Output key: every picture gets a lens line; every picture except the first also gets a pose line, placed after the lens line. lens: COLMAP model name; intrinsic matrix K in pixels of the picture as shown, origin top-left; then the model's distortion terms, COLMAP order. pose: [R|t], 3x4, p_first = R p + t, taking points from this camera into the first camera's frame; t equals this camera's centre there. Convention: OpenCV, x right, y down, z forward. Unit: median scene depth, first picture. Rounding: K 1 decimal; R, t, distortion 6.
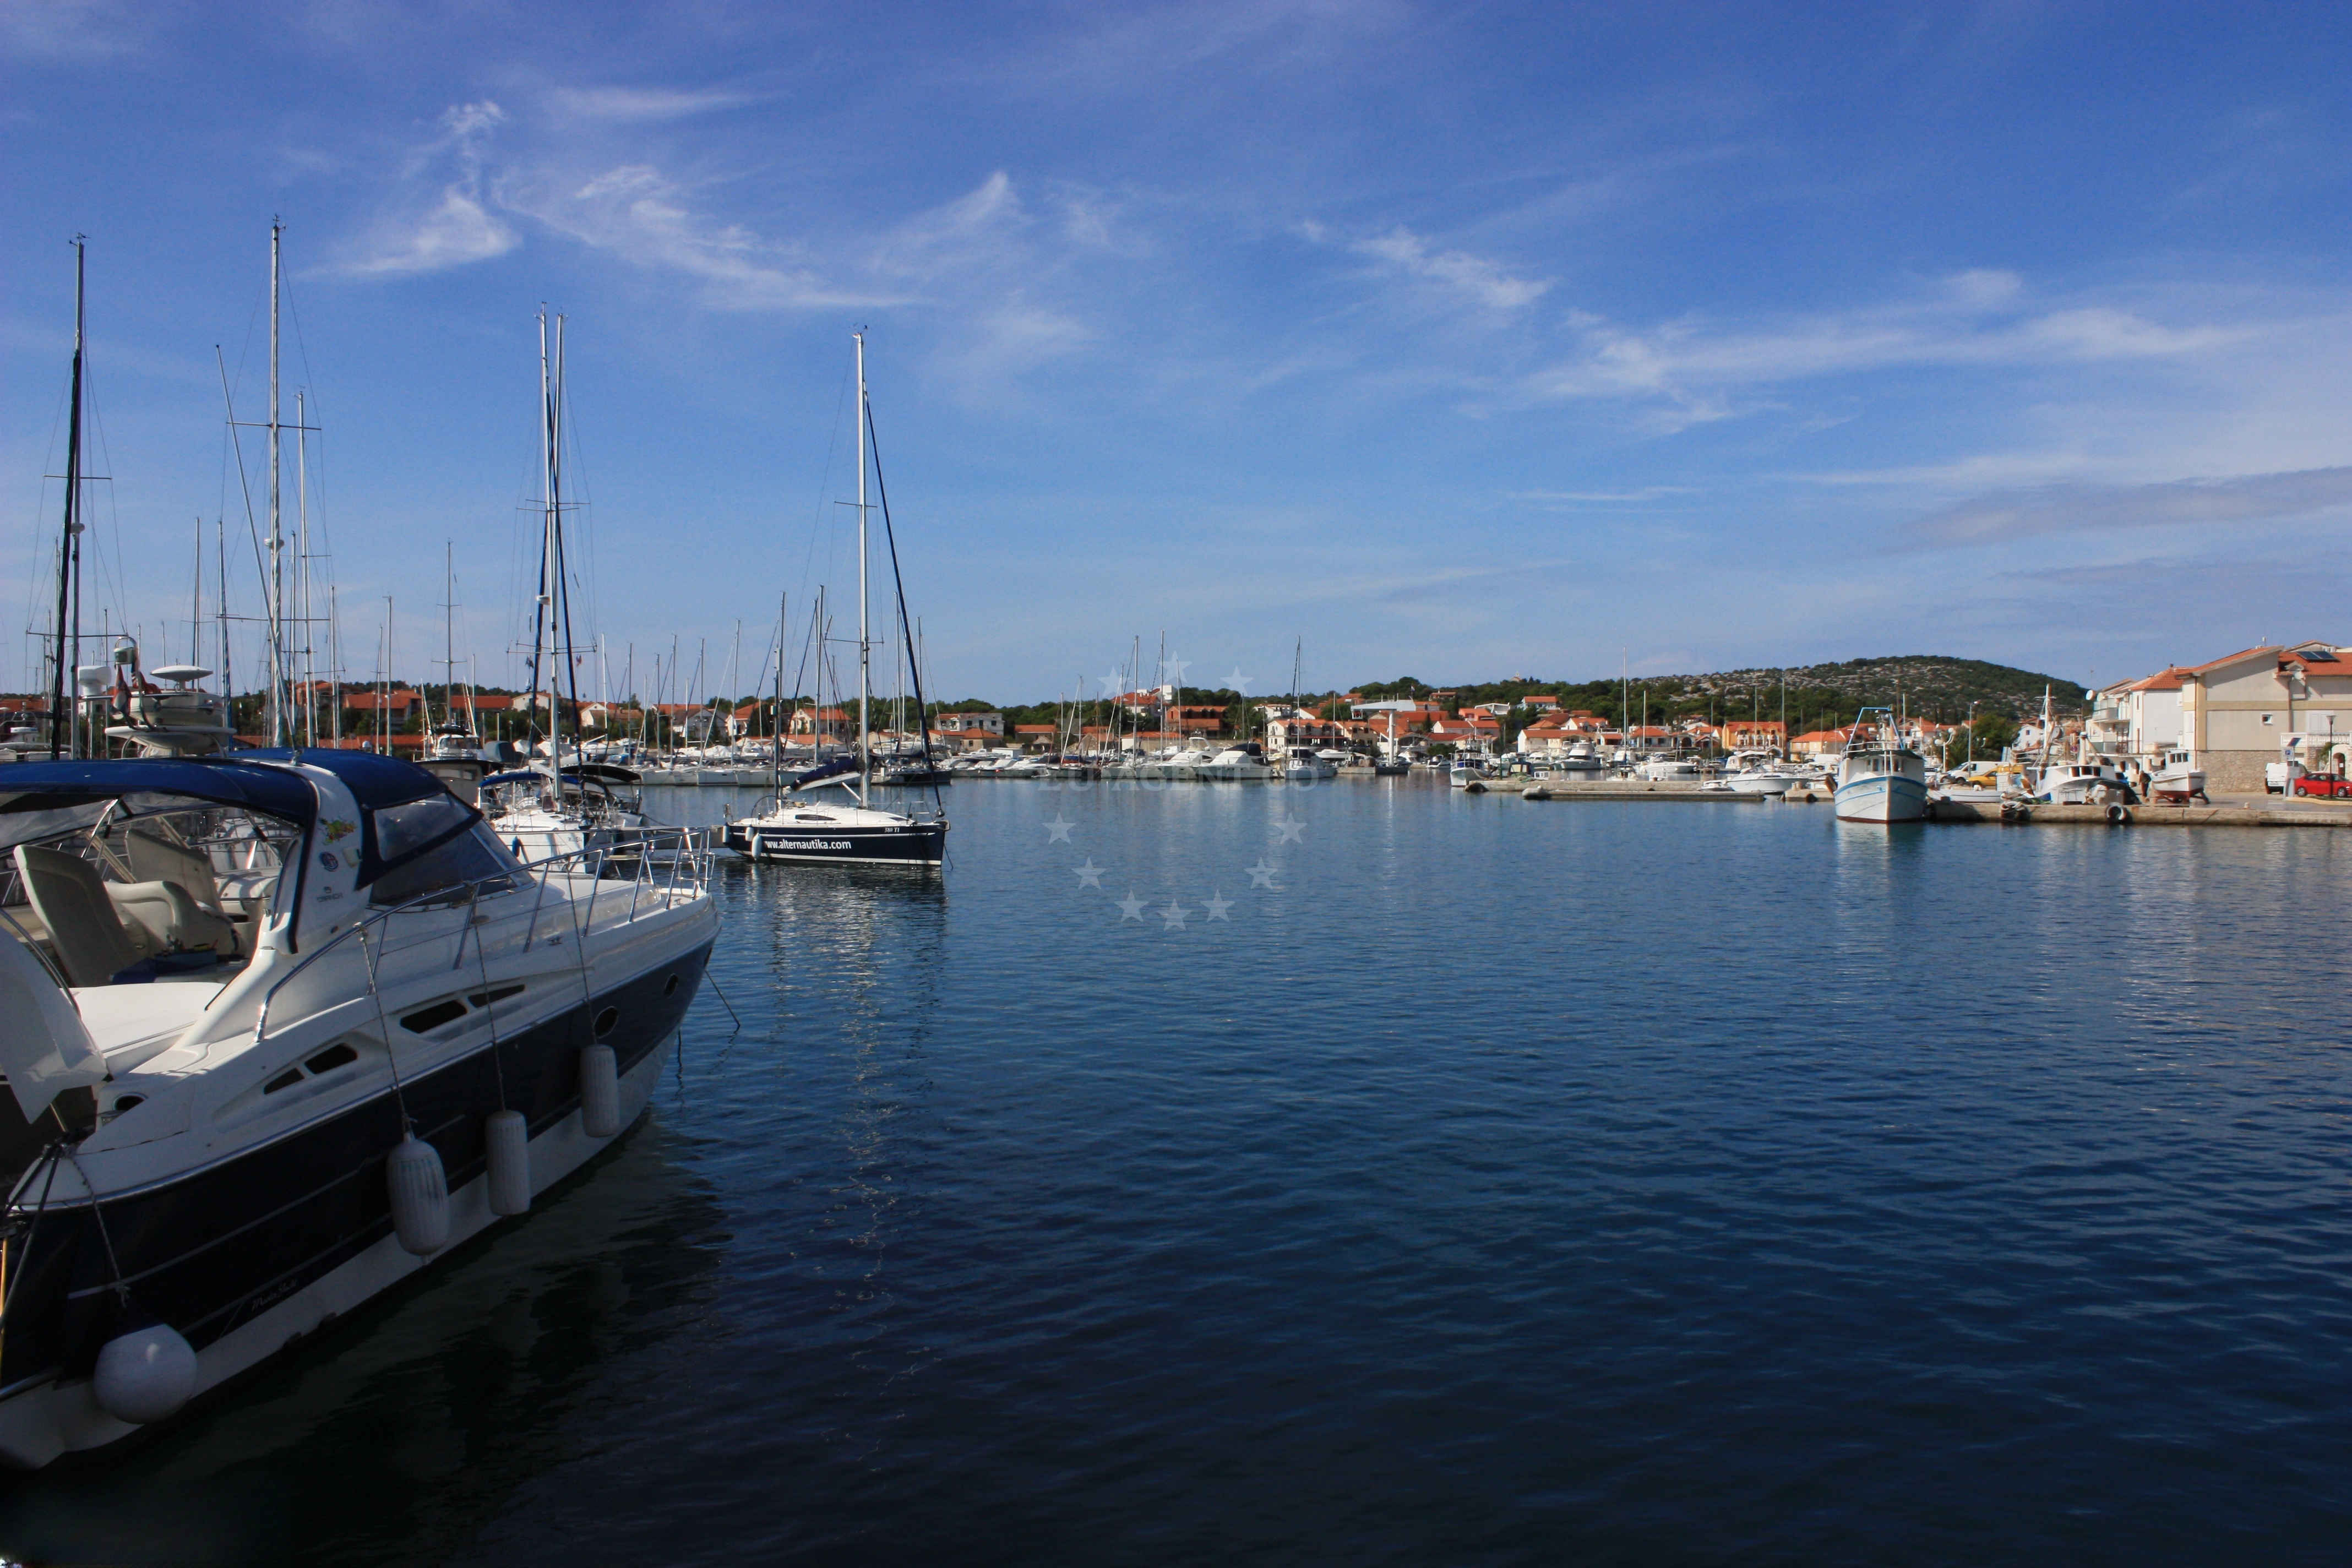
lens RADIAL K [[1714.7, 0, 1176.0], [0, 1714.7, 784.0], [0, 0, 1]] dist [-0.055266, -0.001522]
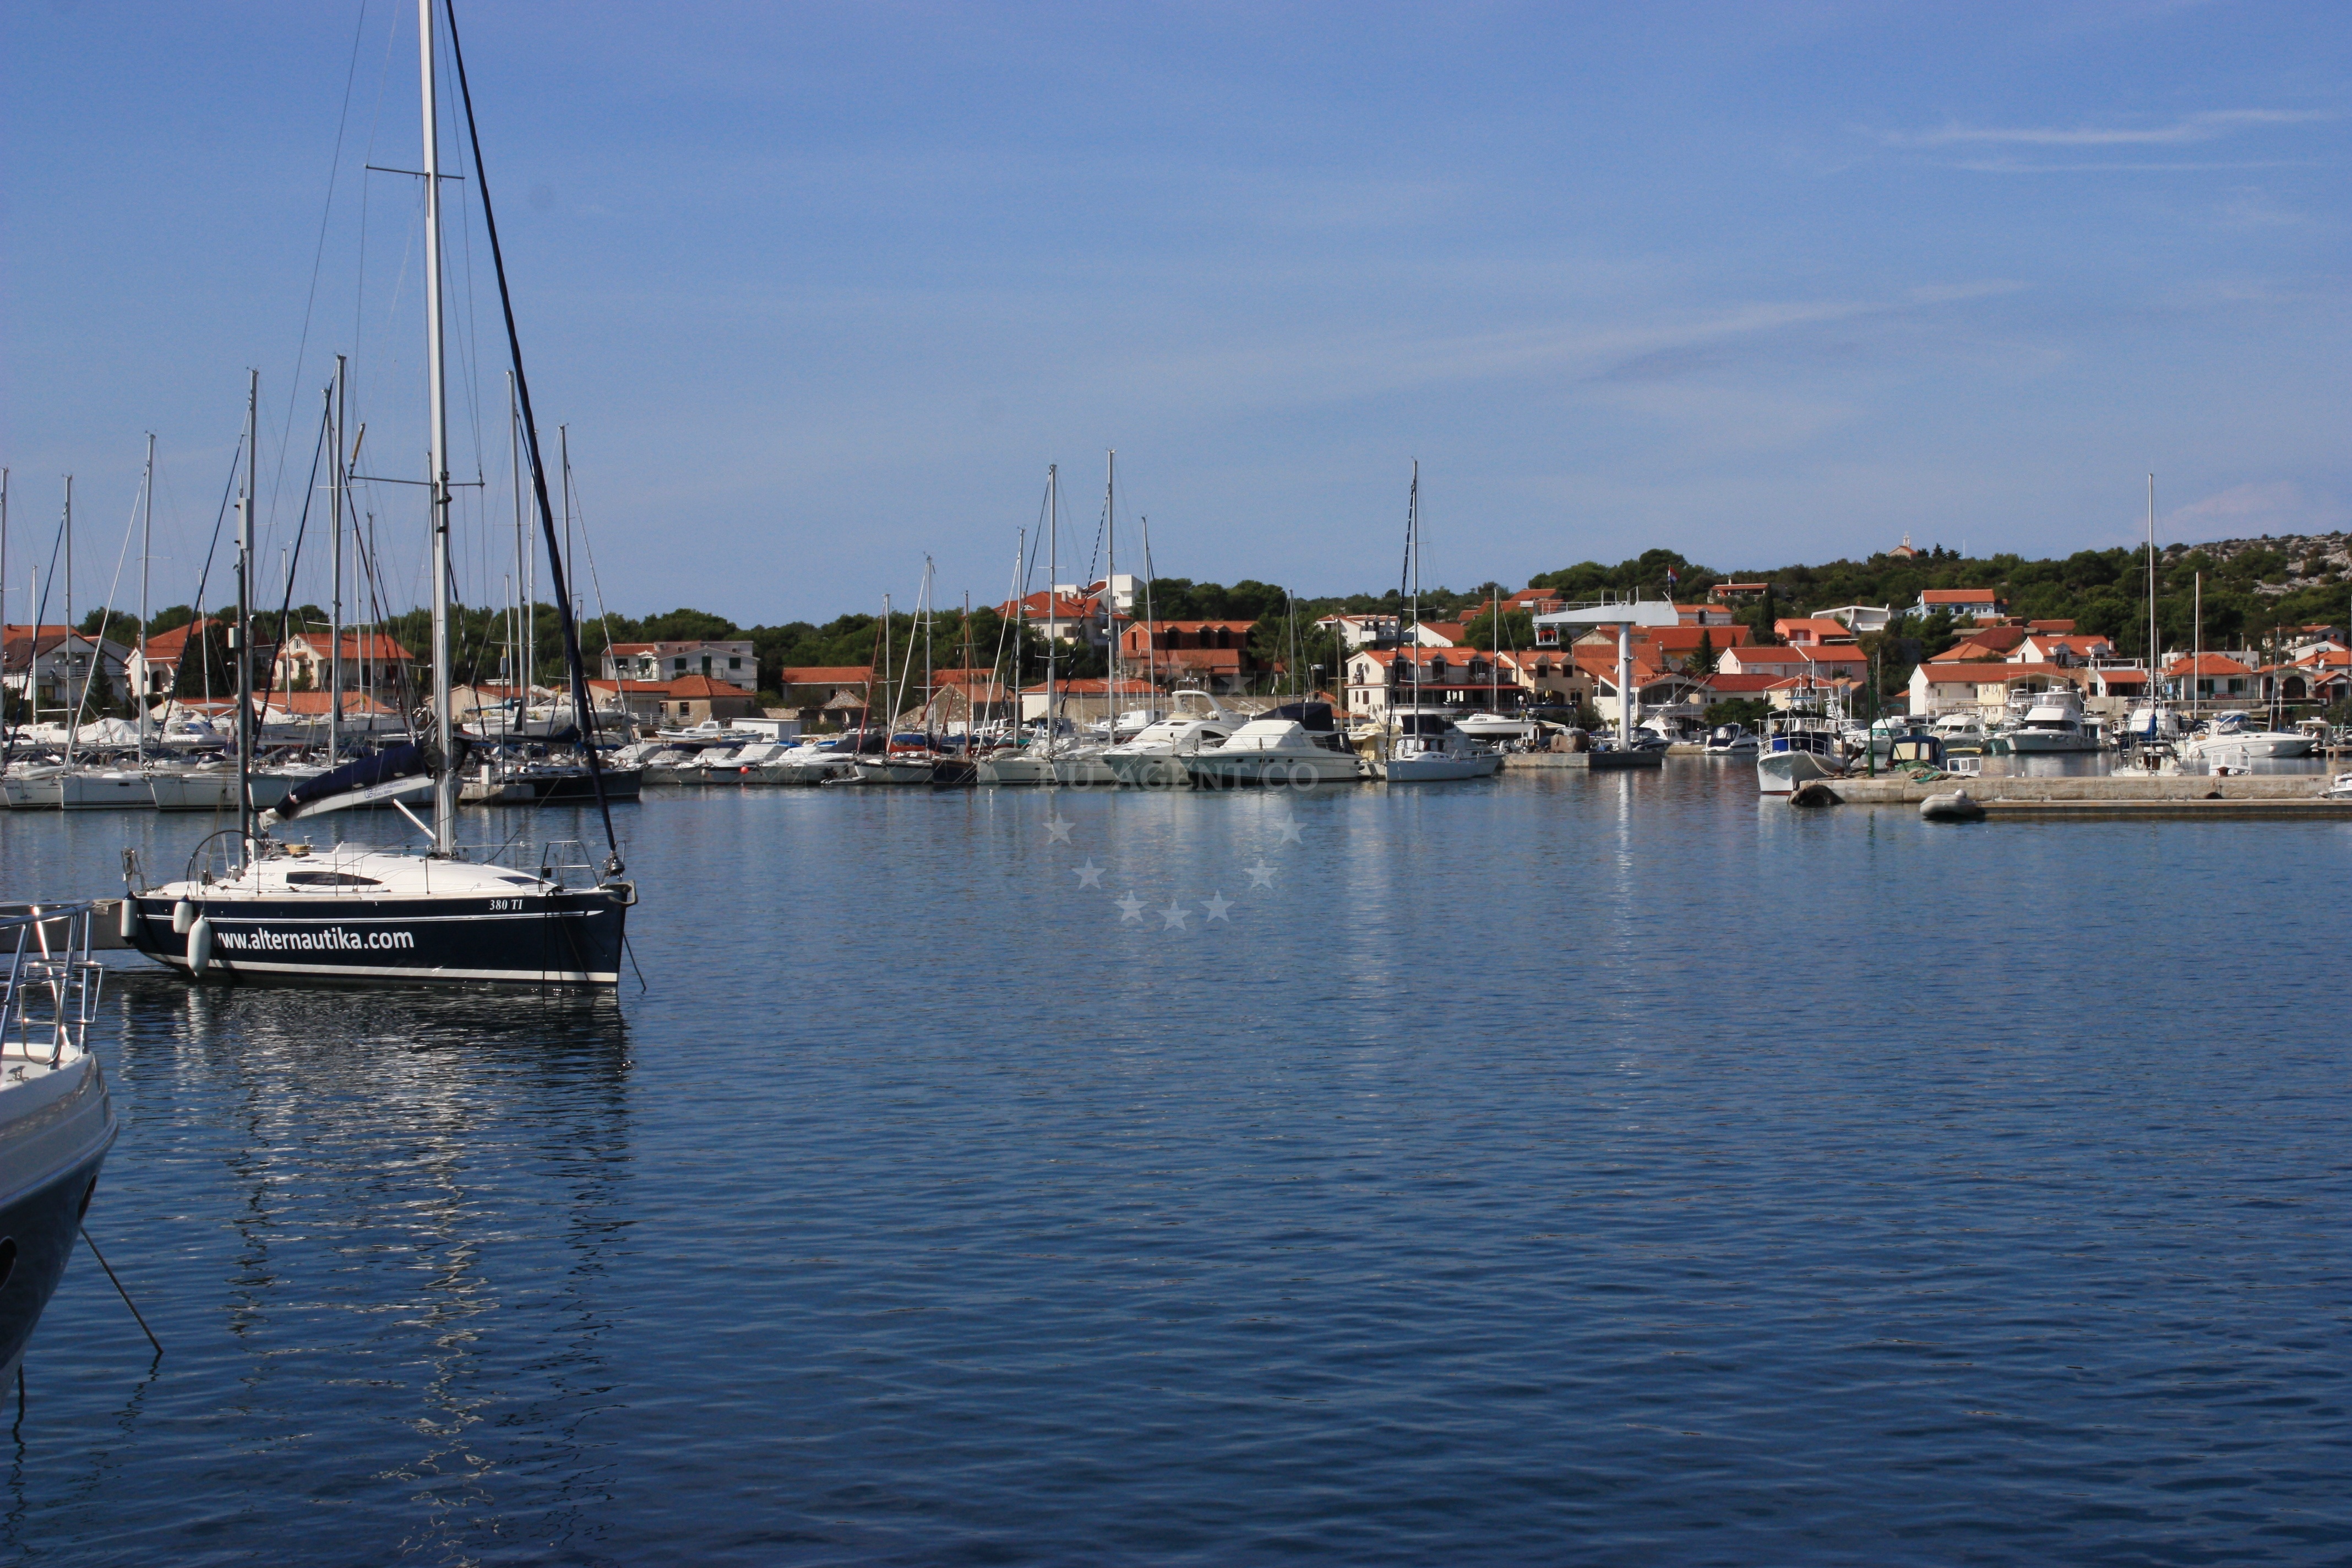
lens RADIAL K [[1714.7, 0, 1176.0], [0, 1714.7, 784.0], [0, 0, 1]] dist [-0.055266, -0.001522]
pose [[0.999936, -0.010840, -0.003109, 0.009822], [0.010796, 0.999847, -0.013728, 0.003376], [0.003258, 0.013693, 0.999901, 0.556959]]
